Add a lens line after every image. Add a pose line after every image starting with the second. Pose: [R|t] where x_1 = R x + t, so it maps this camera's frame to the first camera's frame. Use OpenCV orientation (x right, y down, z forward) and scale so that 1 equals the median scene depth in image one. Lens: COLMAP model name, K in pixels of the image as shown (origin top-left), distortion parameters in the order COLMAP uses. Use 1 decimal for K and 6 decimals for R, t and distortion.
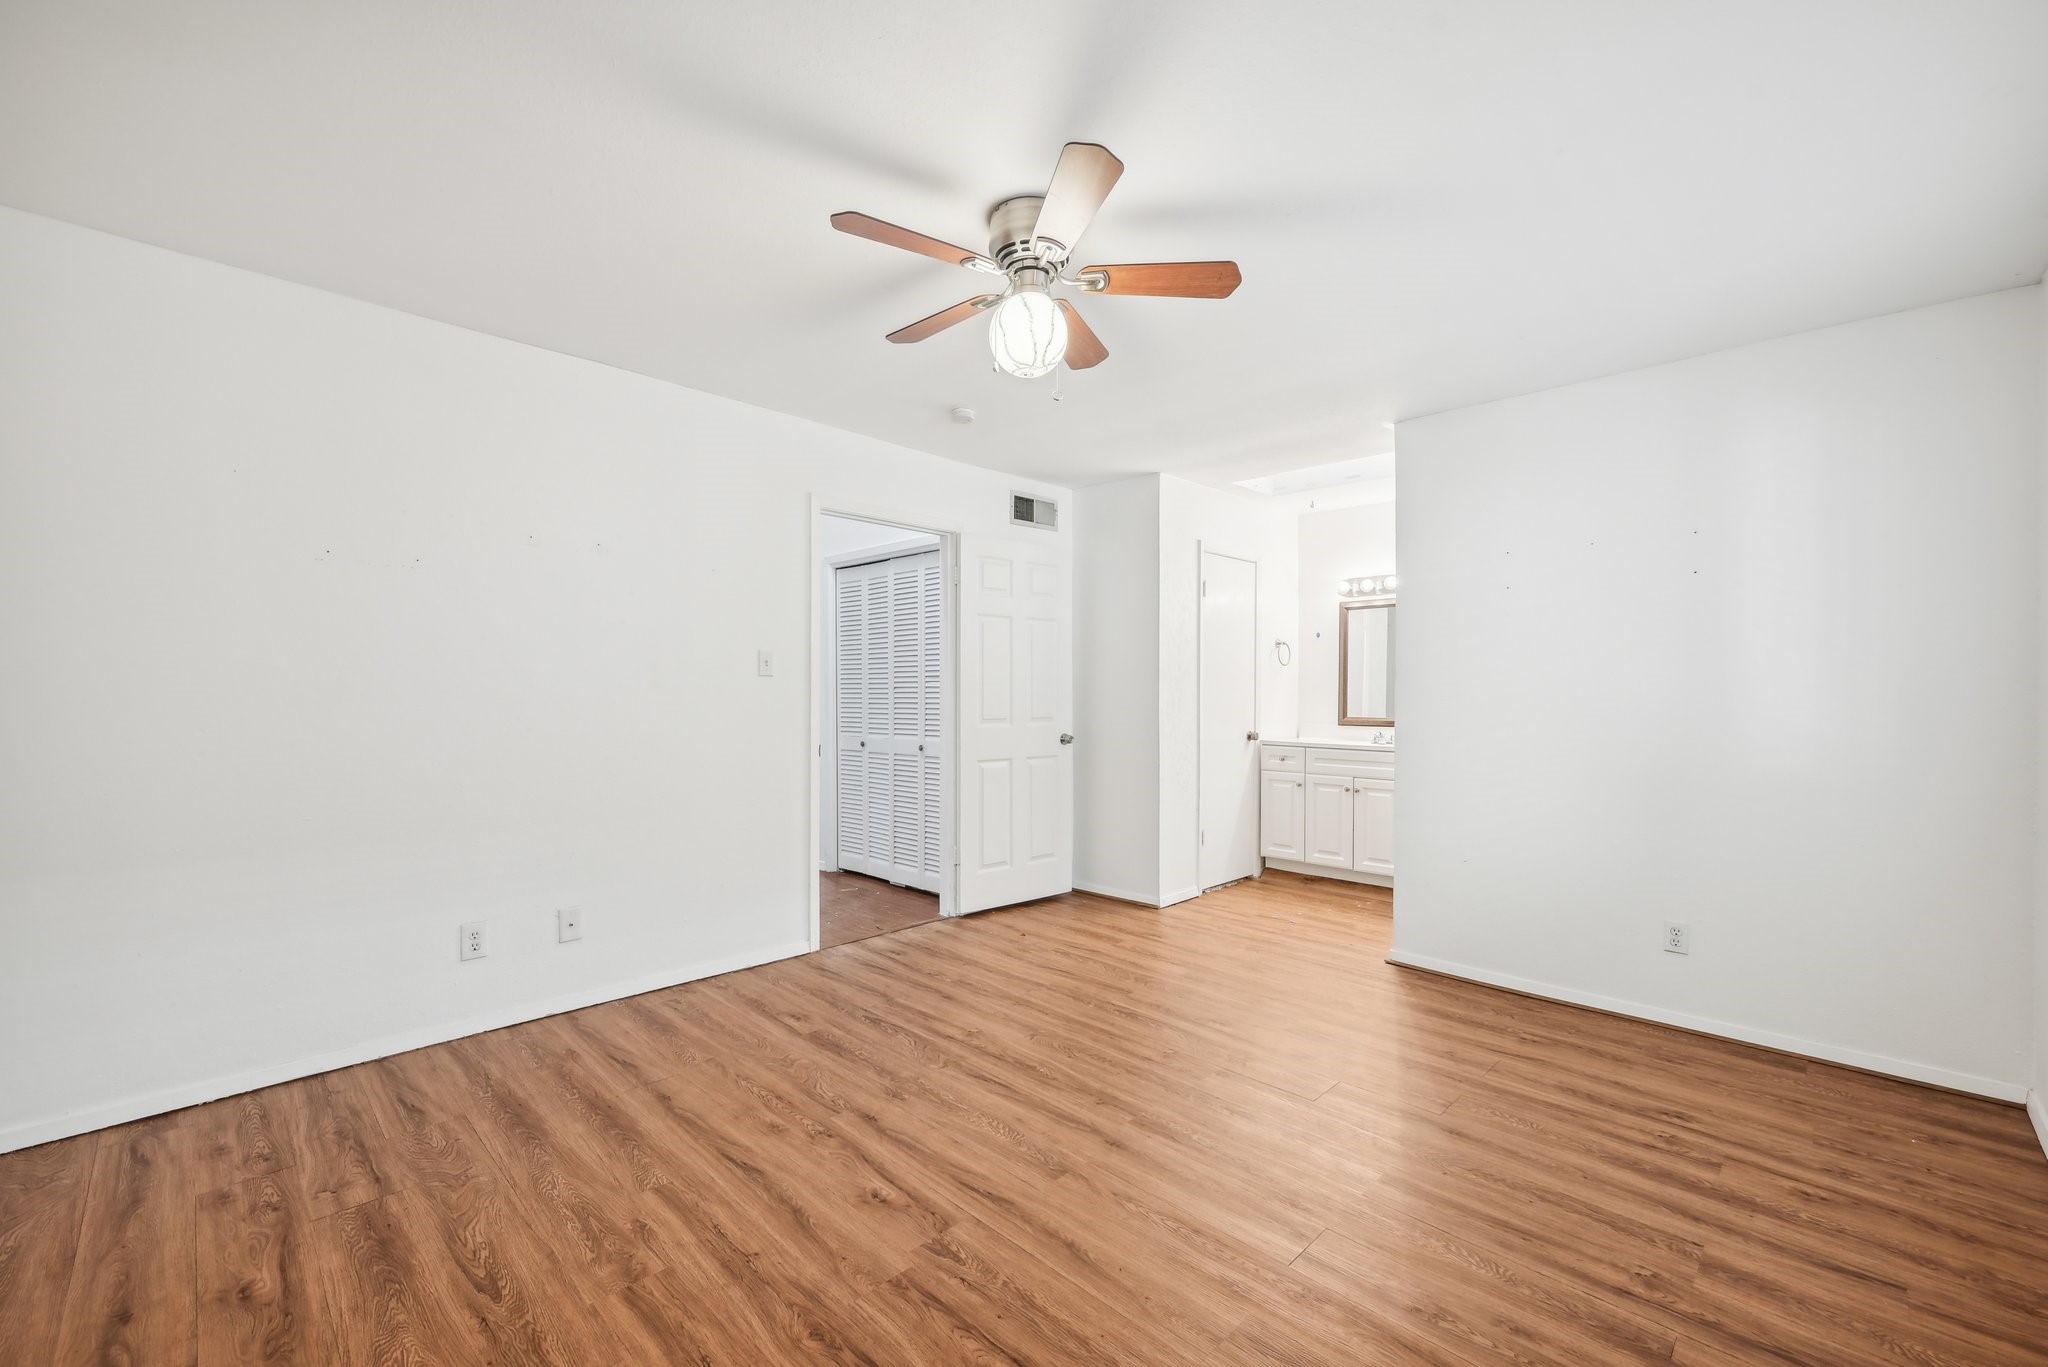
lens RADIAL K [[830.0, 0, 1018.2], [0, 830.0, 682.1], [0, 0, 1]] dist [-0.000099, 0.000544]
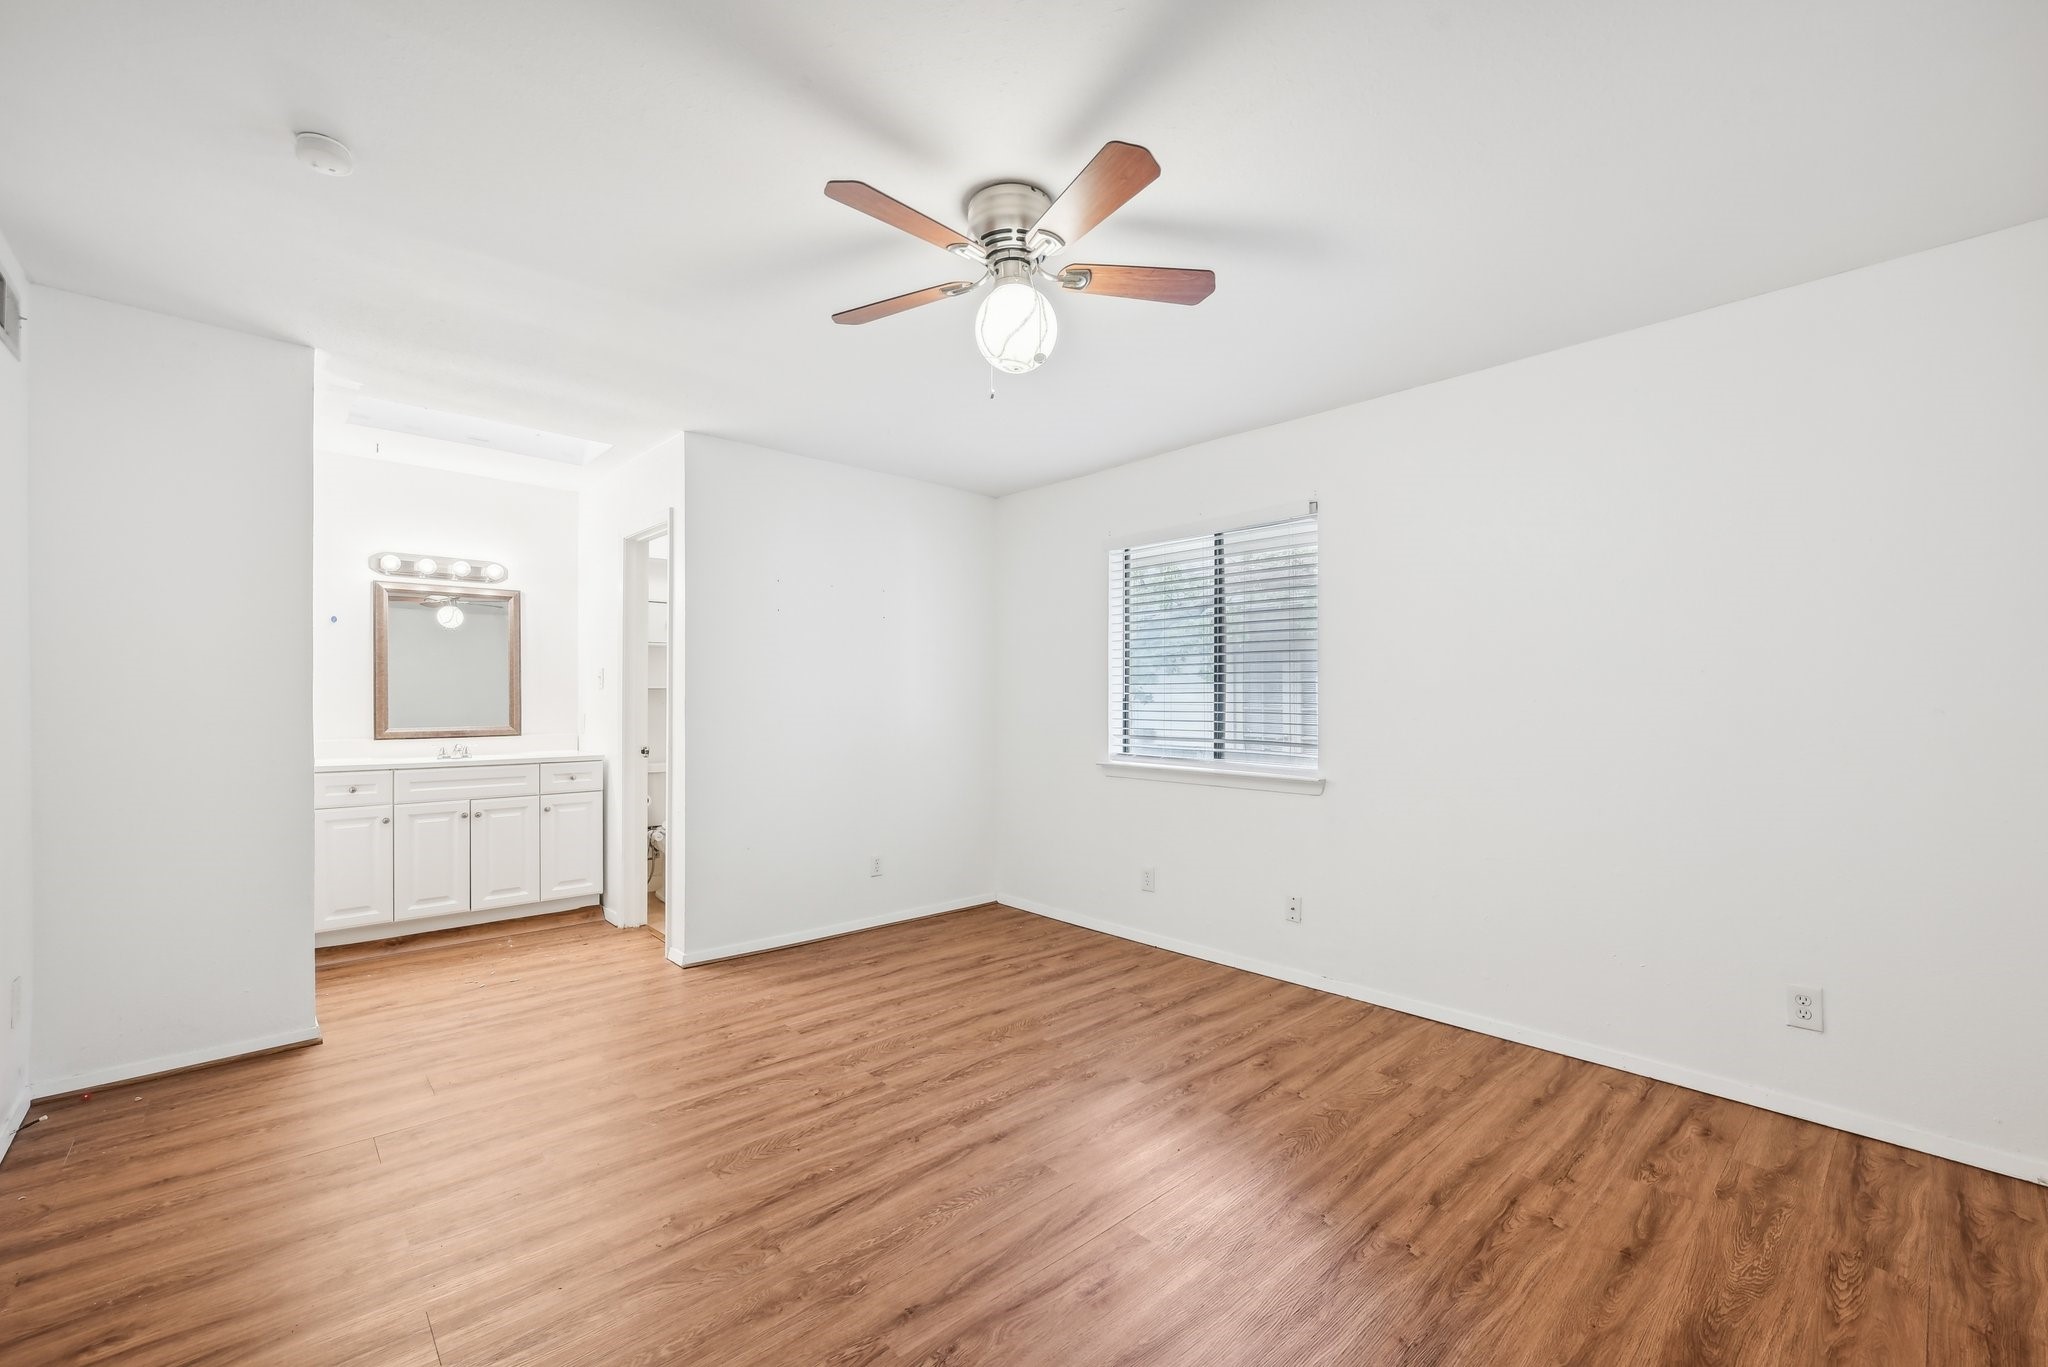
lens RADIAL K [[838.0, 0, 1026.4], [0, 838.0, 696.7], [0, 0, 1]] dist [-0.002619, 0.001554]
pose [[0.048335, -0.000250, 0.998831, -0.867342], [-0.014857, 0.999889, 0.000970, 0.005234], [-0.998721, -0.014887, 0.048326, 0.866217]]
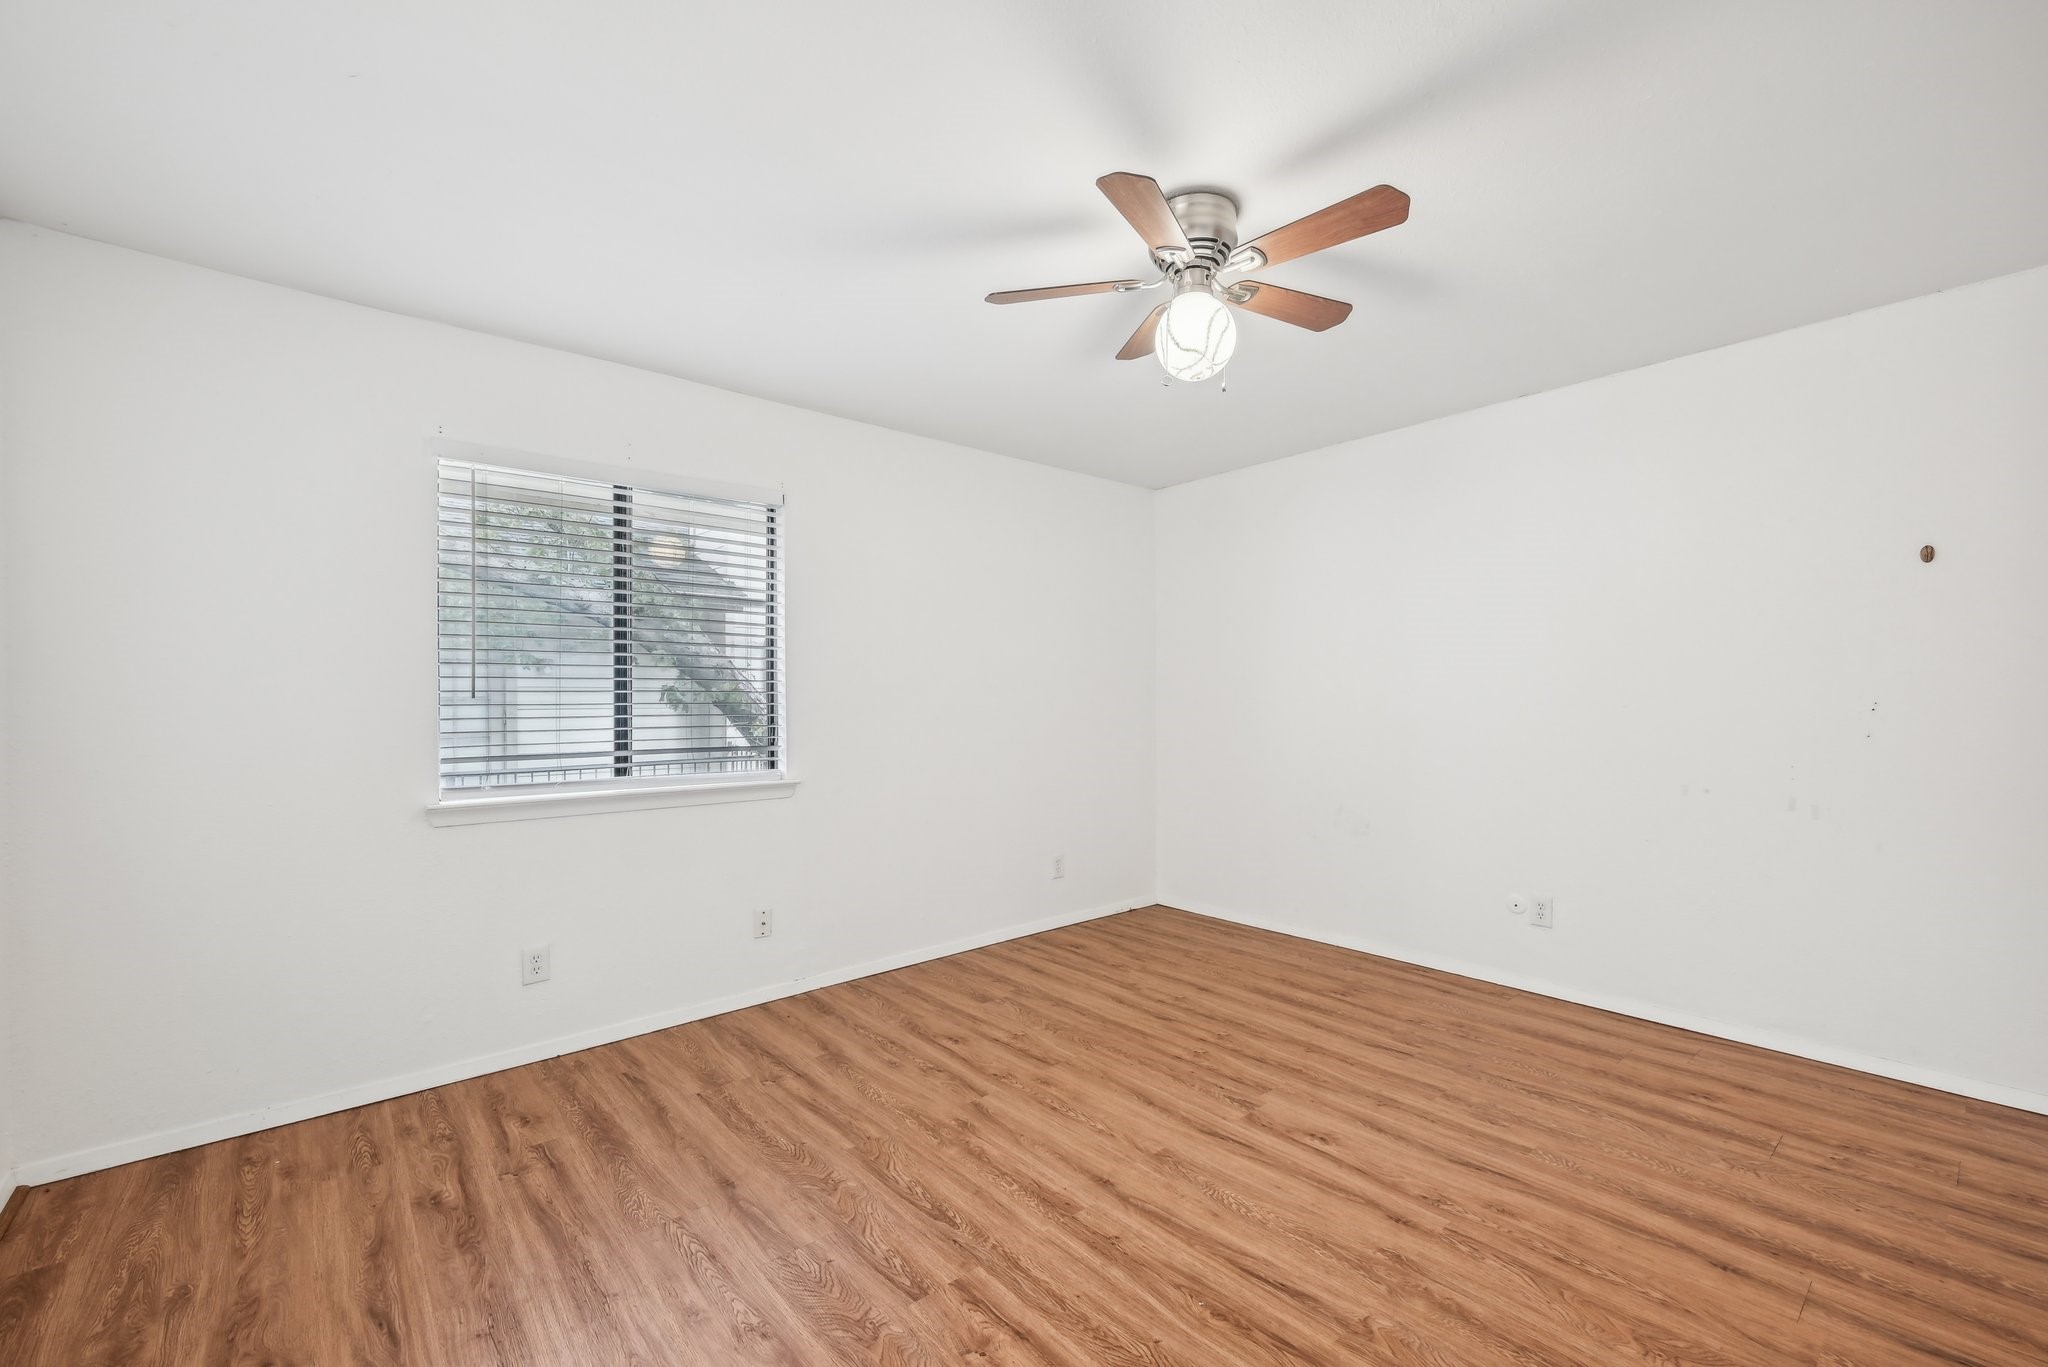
lens RADIAL K [[852.7, 0, 1014.2], [0, 852.7, 702.2], [0, 0, 1]] dist [0.000086, 0.000262]
pose [[-0.996272, 0.000398, 0.086264, 0.126203], [-0.000194, 0.999976, -0.006857, 0.019339], [-0.086265, -0.006848, -0.996249, 1.854794]]
